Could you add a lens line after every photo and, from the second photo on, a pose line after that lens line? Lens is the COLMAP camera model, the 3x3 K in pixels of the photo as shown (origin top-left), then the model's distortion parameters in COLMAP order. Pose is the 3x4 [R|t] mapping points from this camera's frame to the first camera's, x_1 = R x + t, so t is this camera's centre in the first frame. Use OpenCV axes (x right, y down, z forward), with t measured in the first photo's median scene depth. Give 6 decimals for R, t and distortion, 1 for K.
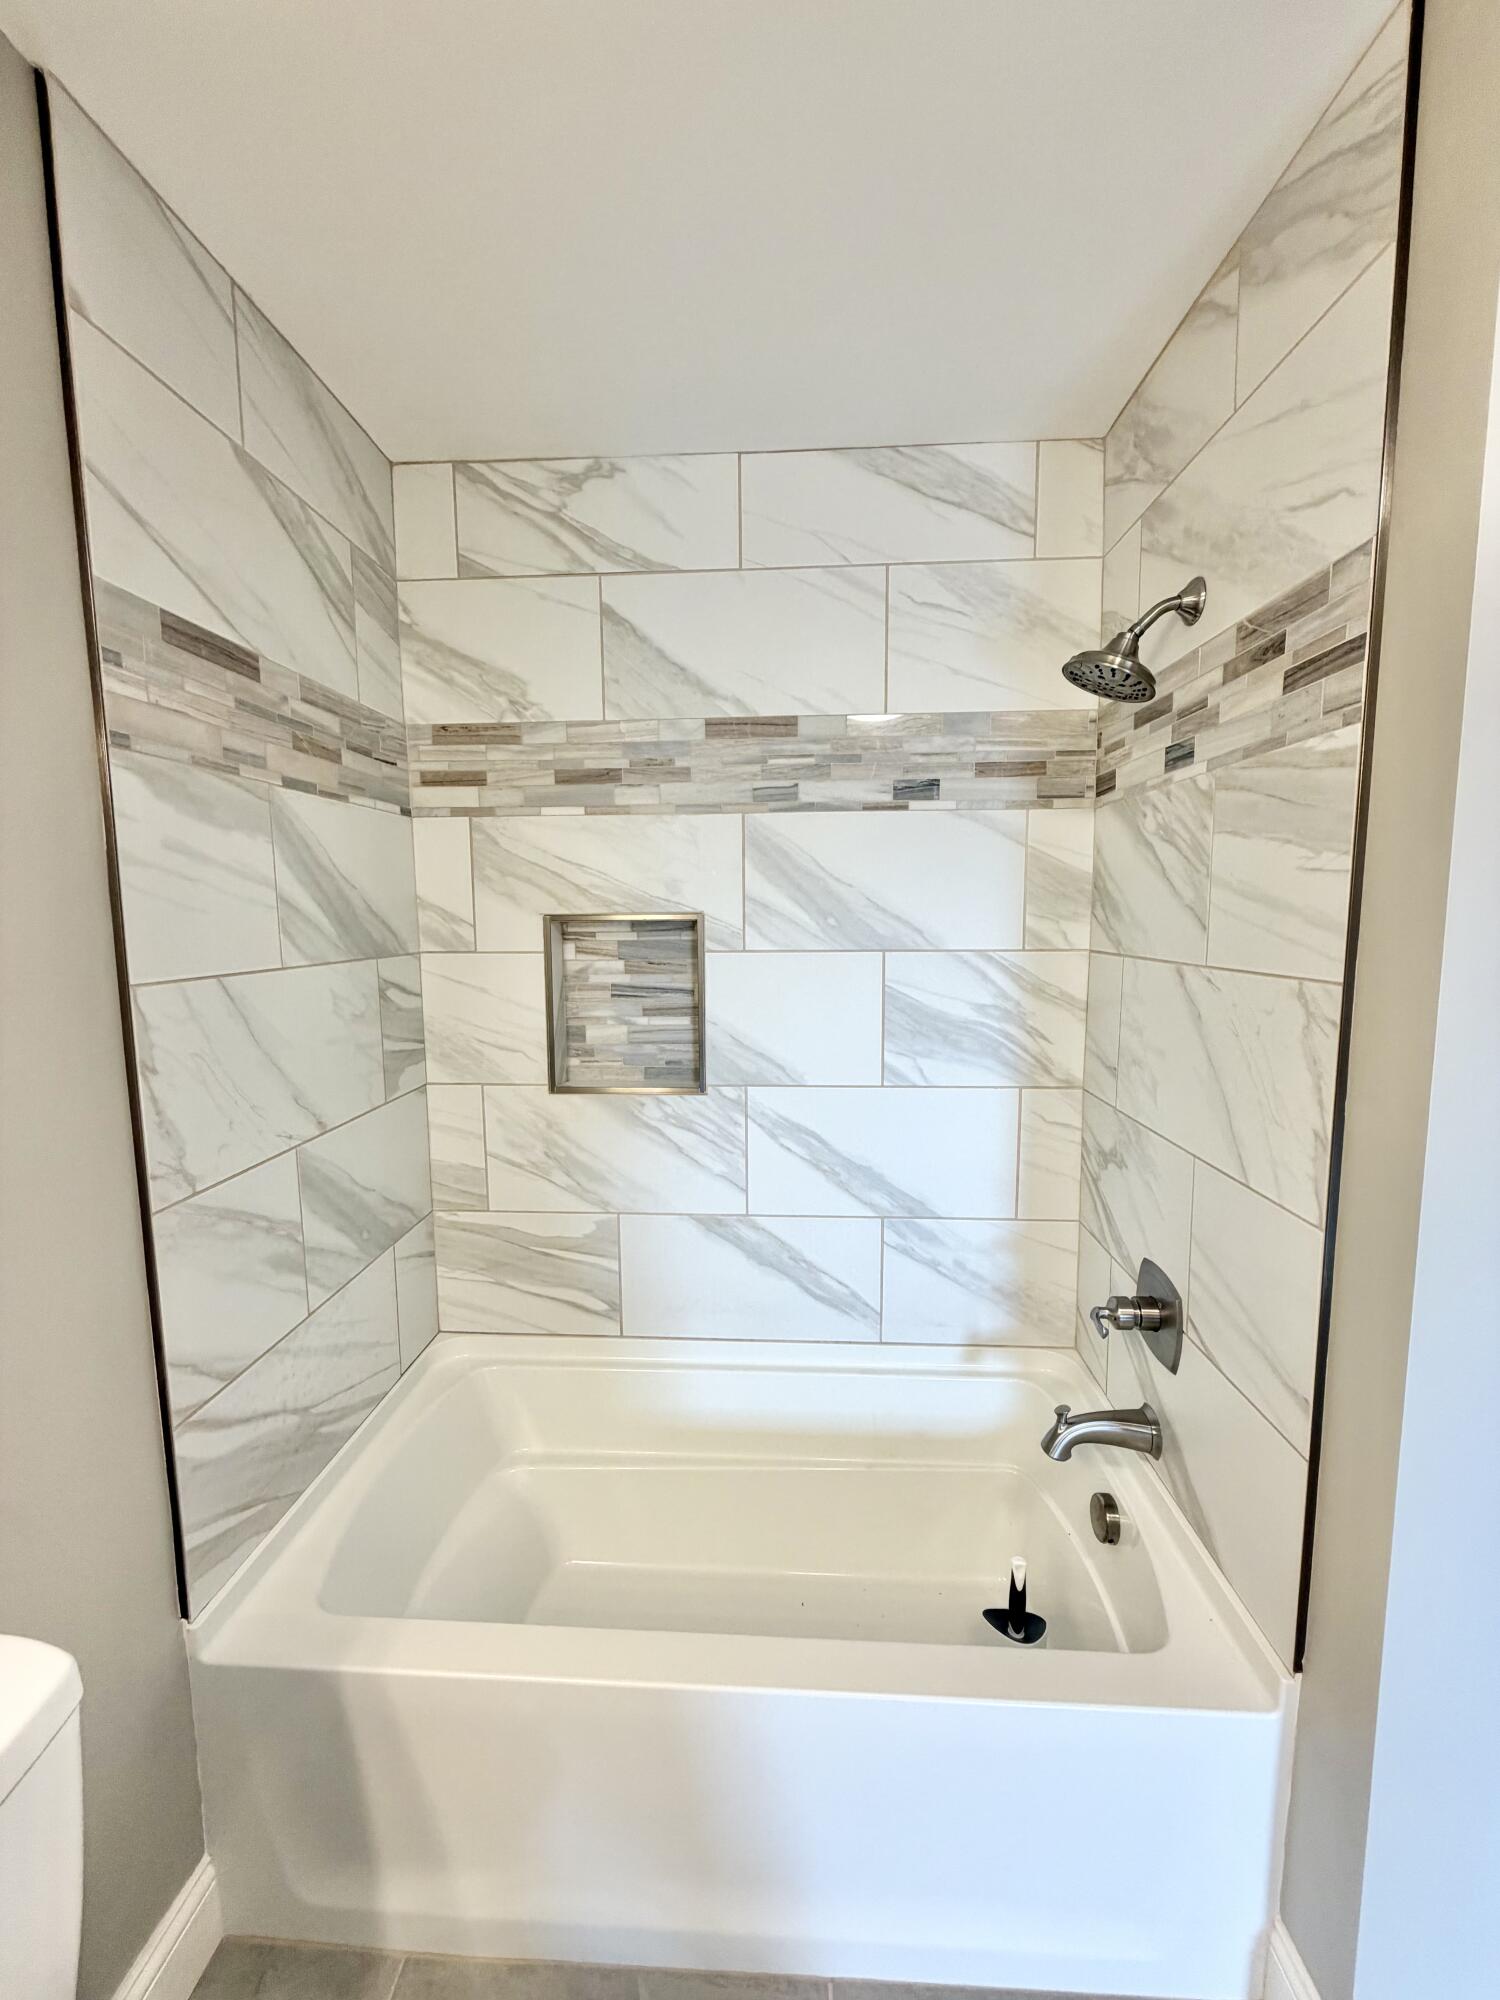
lens RADIAL K [[794.5, 0, 750.0], [0, 794.5, 1000.0], [0, 0, 1]] dist [-0.000494, -0.000285]
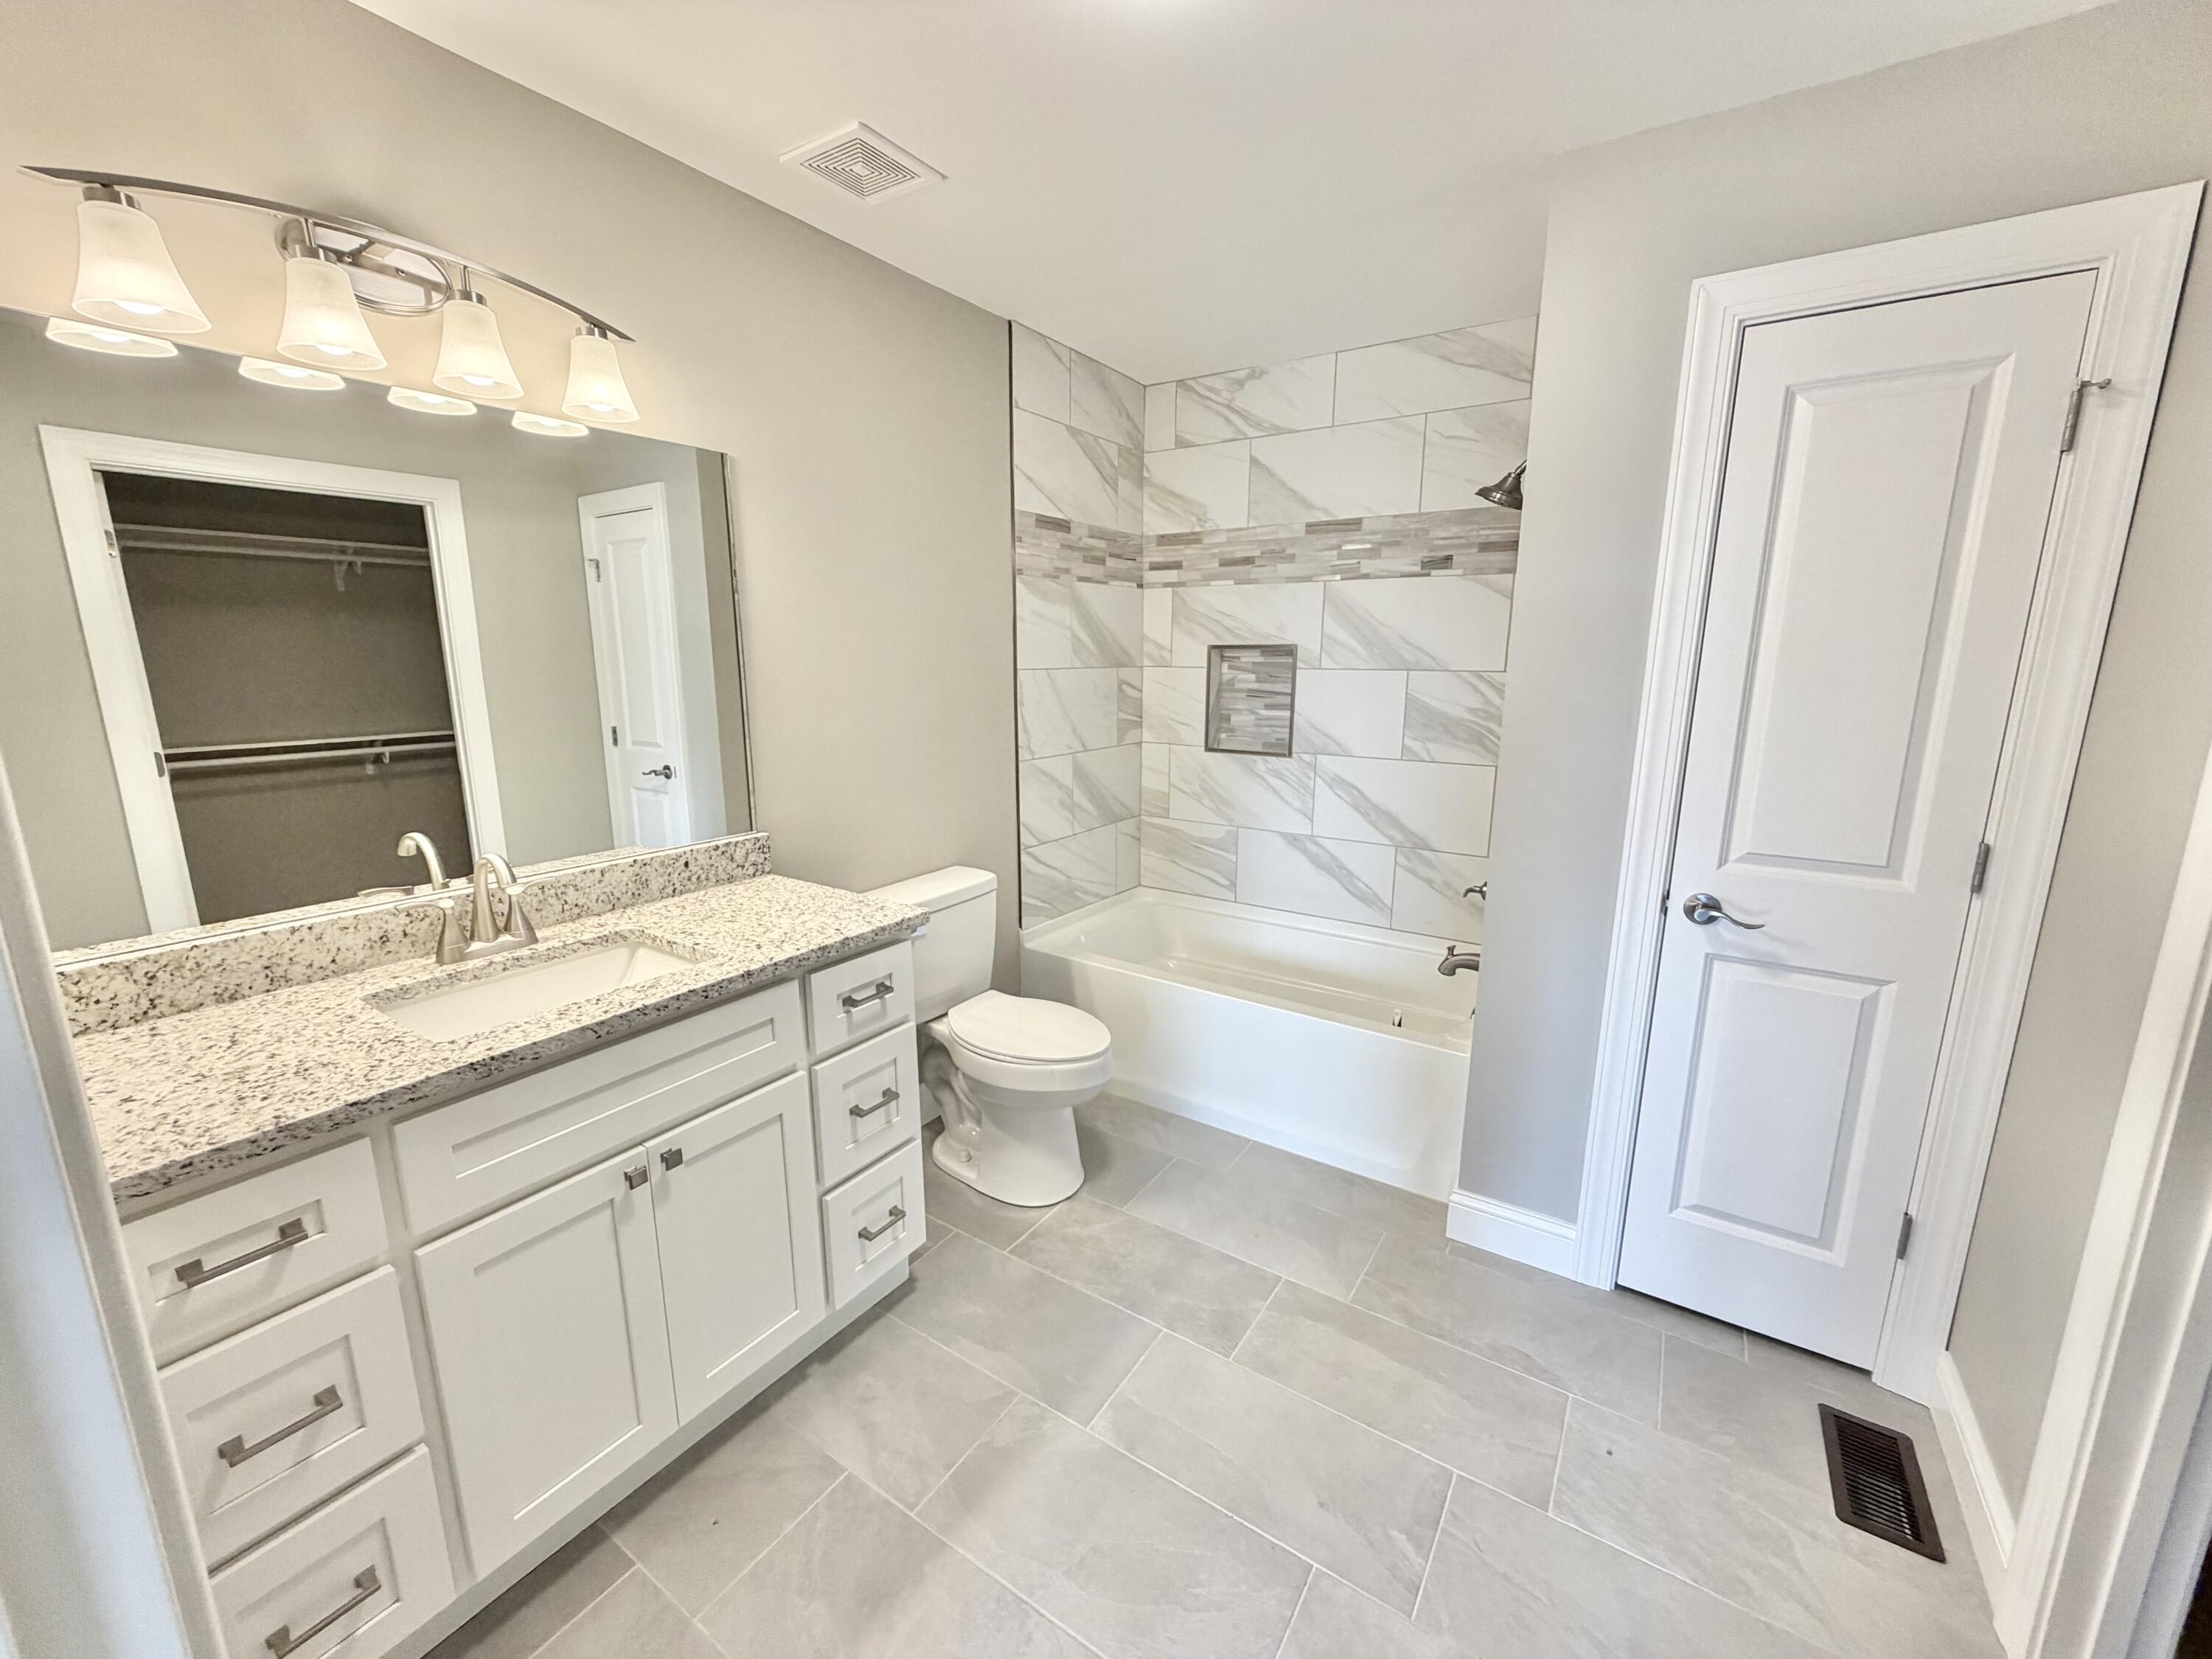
lens RADIAL K [[877.4, 0, 1104.0], [0, 877.4, 830.8], [0, 0, 1]] dist [0.002182, -0.000140]
pose [[0.861021, 0.111610, -0.496171, 0.542728], [-0.065873, 0.991878, 0.108803, 0.100919], [0.504285, -0.060997, 0.861380, -0.782703]]
